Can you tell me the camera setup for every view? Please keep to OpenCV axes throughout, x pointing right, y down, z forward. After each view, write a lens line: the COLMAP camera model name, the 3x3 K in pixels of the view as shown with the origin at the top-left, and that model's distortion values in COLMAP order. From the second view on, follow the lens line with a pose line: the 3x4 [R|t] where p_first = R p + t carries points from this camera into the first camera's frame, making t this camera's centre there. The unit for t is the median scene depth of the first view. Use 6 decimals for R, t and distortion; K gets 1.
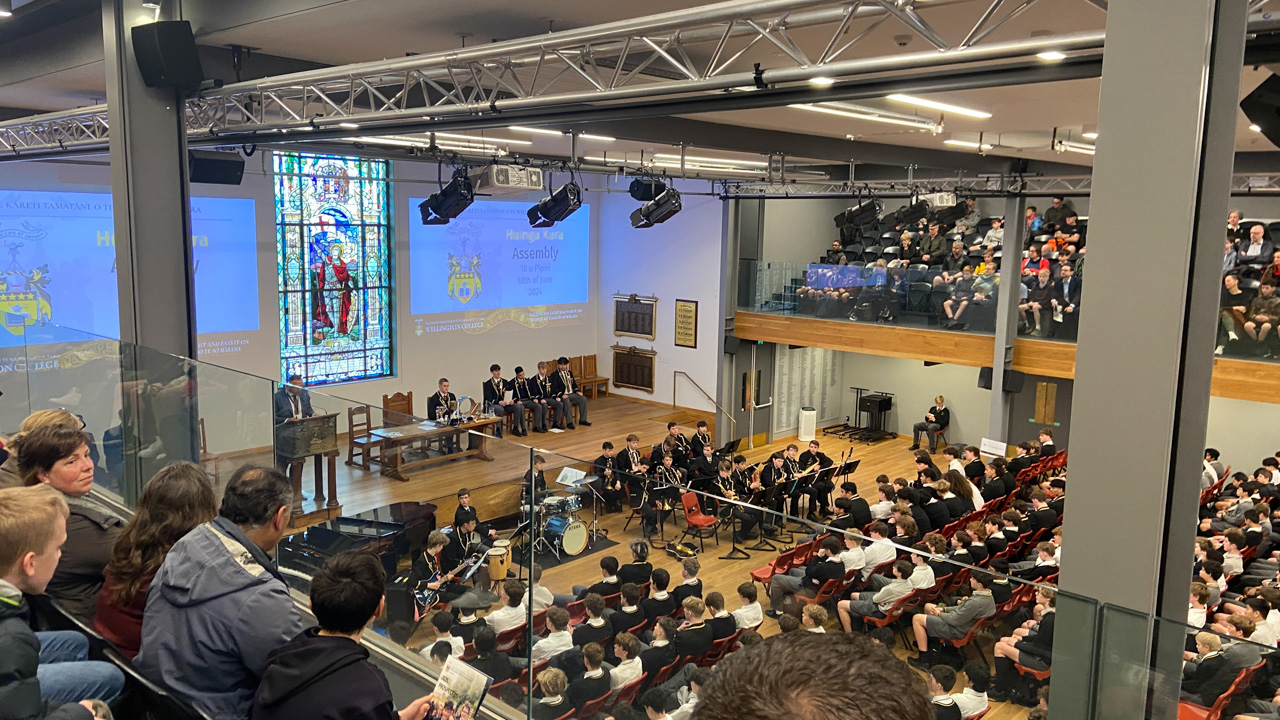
lens RADIAL K [[972.1, 0, 639.7], [0, 972.1, 356.1], [0, 0, 1]] dist [0.059560, -0.001397]
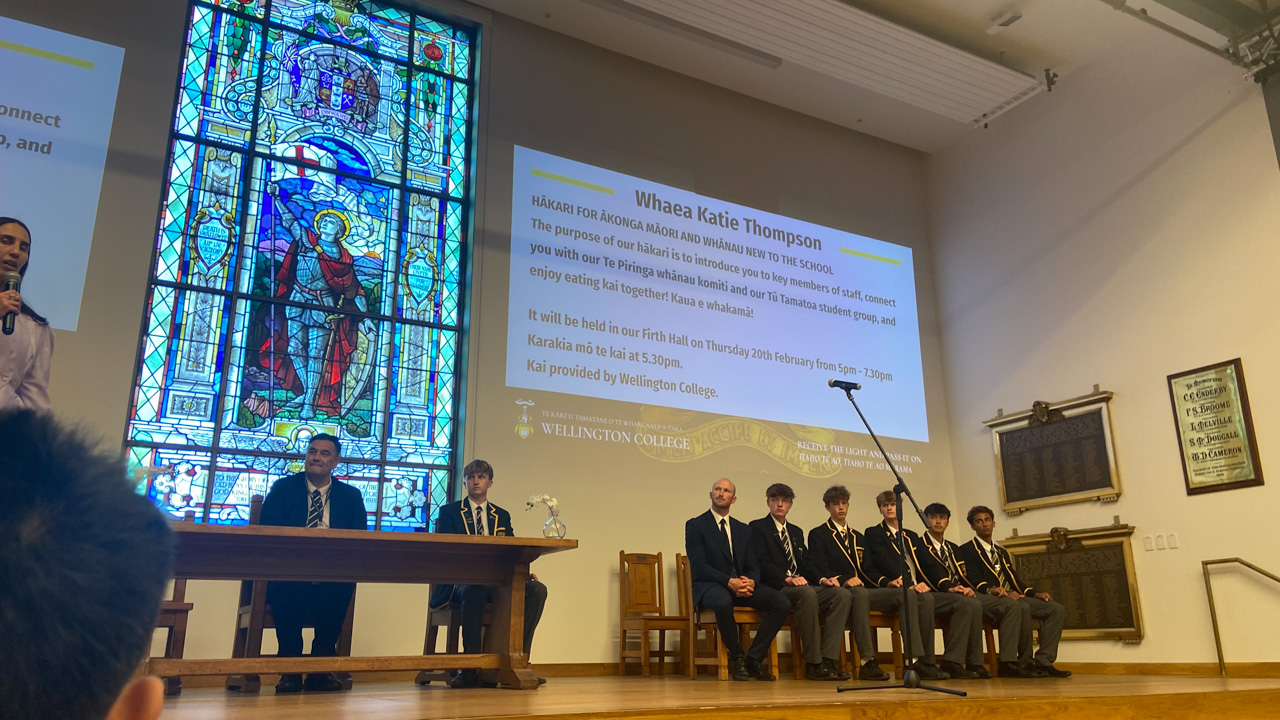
lens RADIAL K [[972.1, 0, 634.6], [0, 972.1, 363.3], [0, 0, 1]] dist [0.059560, -0.001397]
pose [[0.954364, -0.111272, -0.277141, -0.067750], [-0.016768, 0.906567, -0.421729, 0.129390], [0.298173, 0.407130, 0.863329, 0.689266]]
